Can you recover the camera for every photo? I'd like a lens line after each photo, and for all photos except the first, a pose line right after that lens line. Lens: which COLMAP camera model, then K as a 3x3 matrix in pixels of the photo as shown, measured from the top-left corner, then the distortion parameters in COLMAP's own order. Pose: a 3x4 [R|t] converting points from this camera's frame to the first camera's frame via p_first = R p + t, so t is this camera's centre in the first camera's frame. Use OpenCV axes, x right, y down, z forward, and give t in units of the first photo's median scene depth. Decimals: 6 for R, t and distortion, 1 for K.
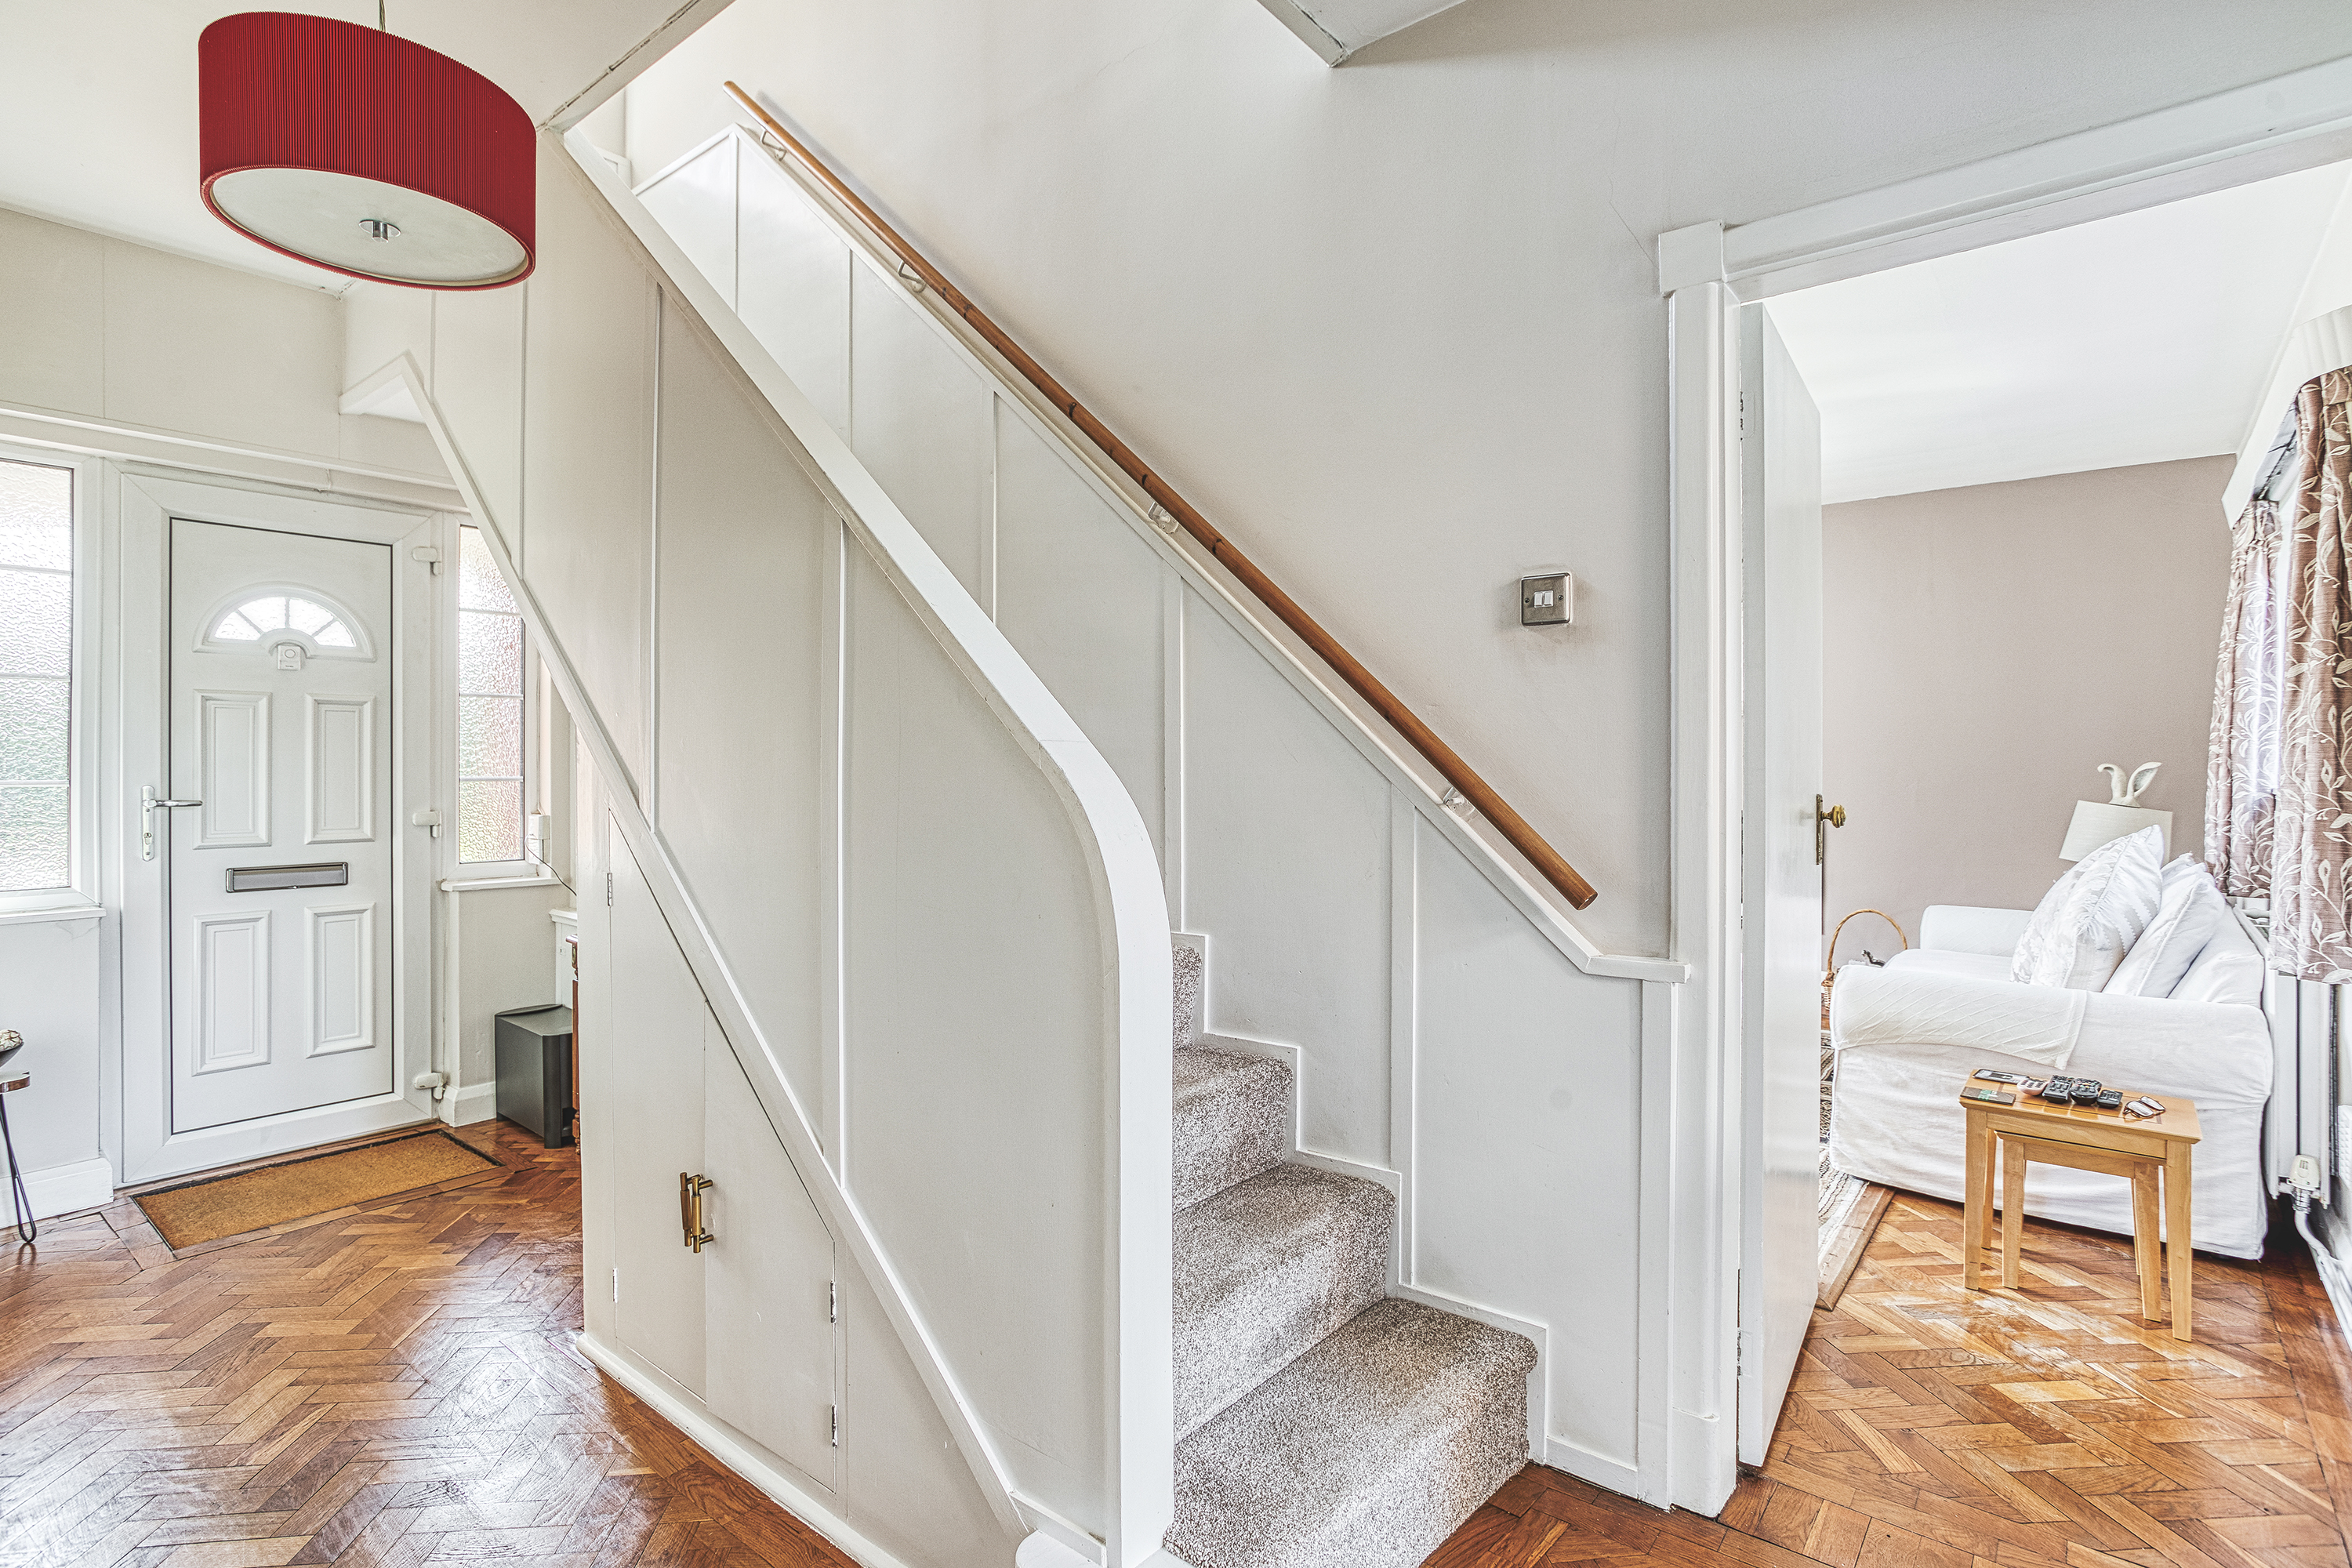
lens RADIAL K [[1158.4, 0, 1176.0], [0, 1158.4, 784.0], [0, 0, 1]] dist [-0.000107, -0.000067]
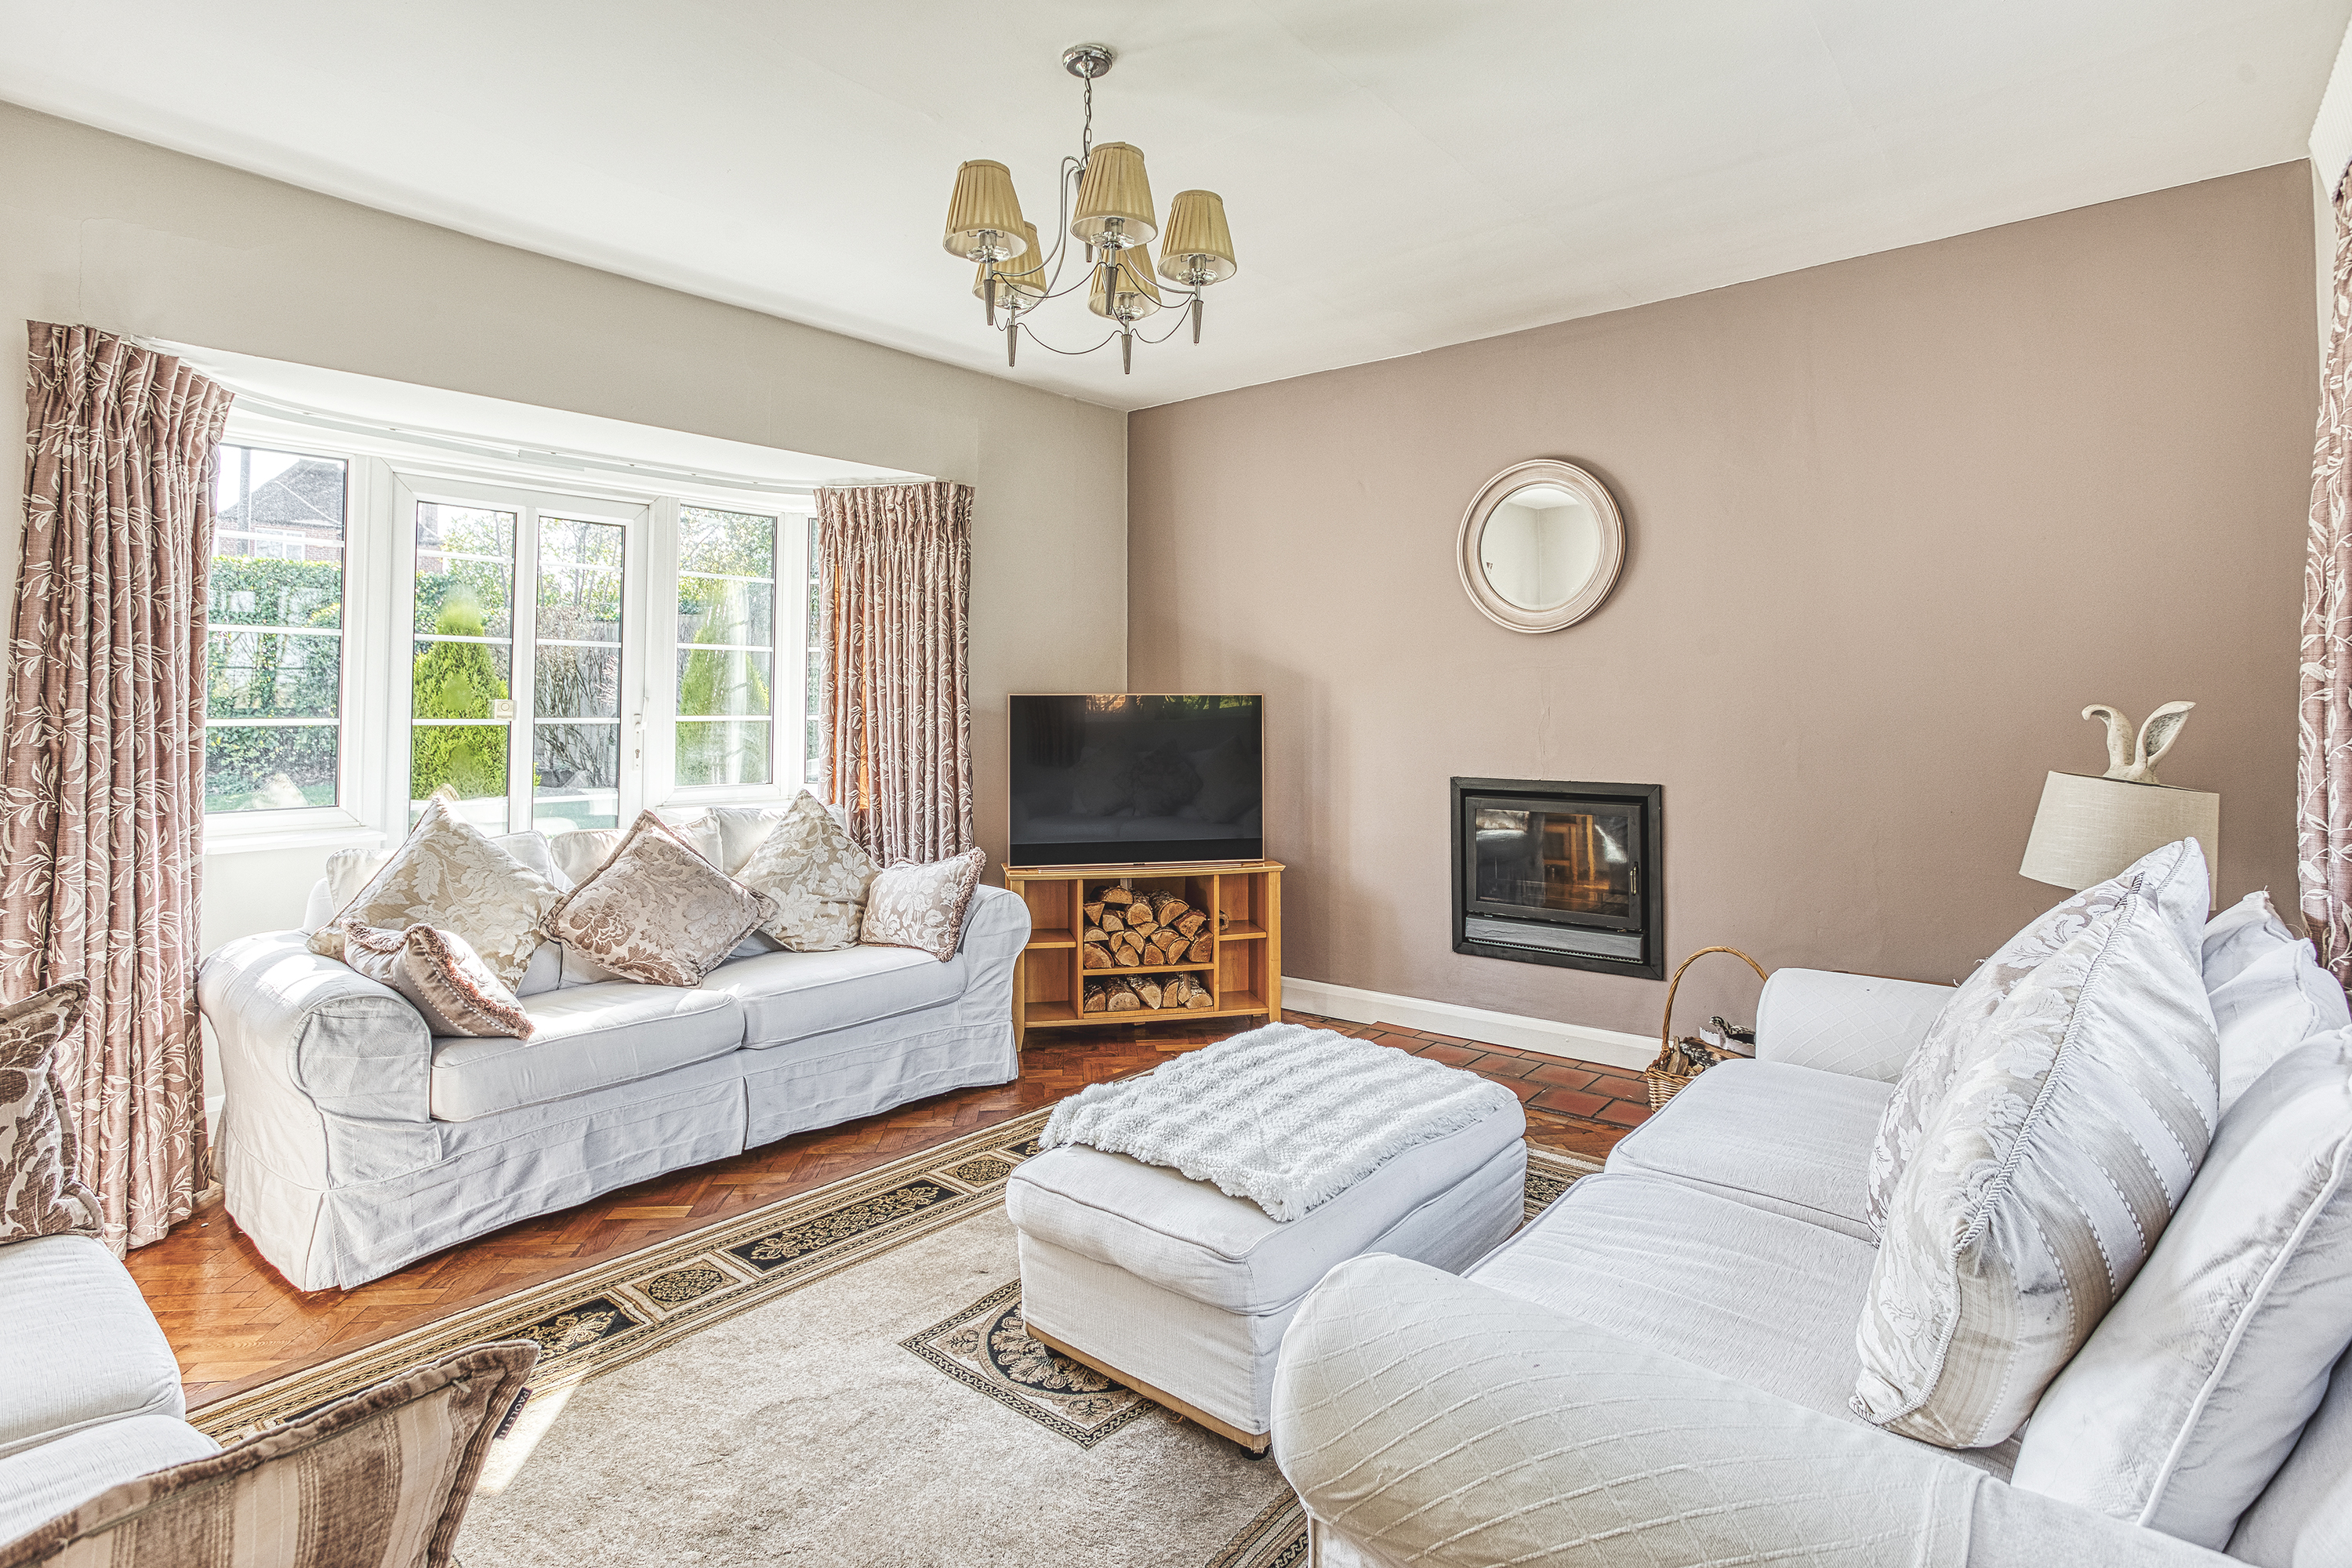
lens RADIAL K [[1176.4, 0, 1176.0], [0, 1176.4, 675.1], [0, 0, 1]] dist [-0.002201, -0.000476]
pose [[0.999976, 0.002735, -0.006311, 0.447222], [-0.003020, 0.998958, -0.045540, -0.005554], [0.006180, 0.045558, 0.998943, 0.530776]]
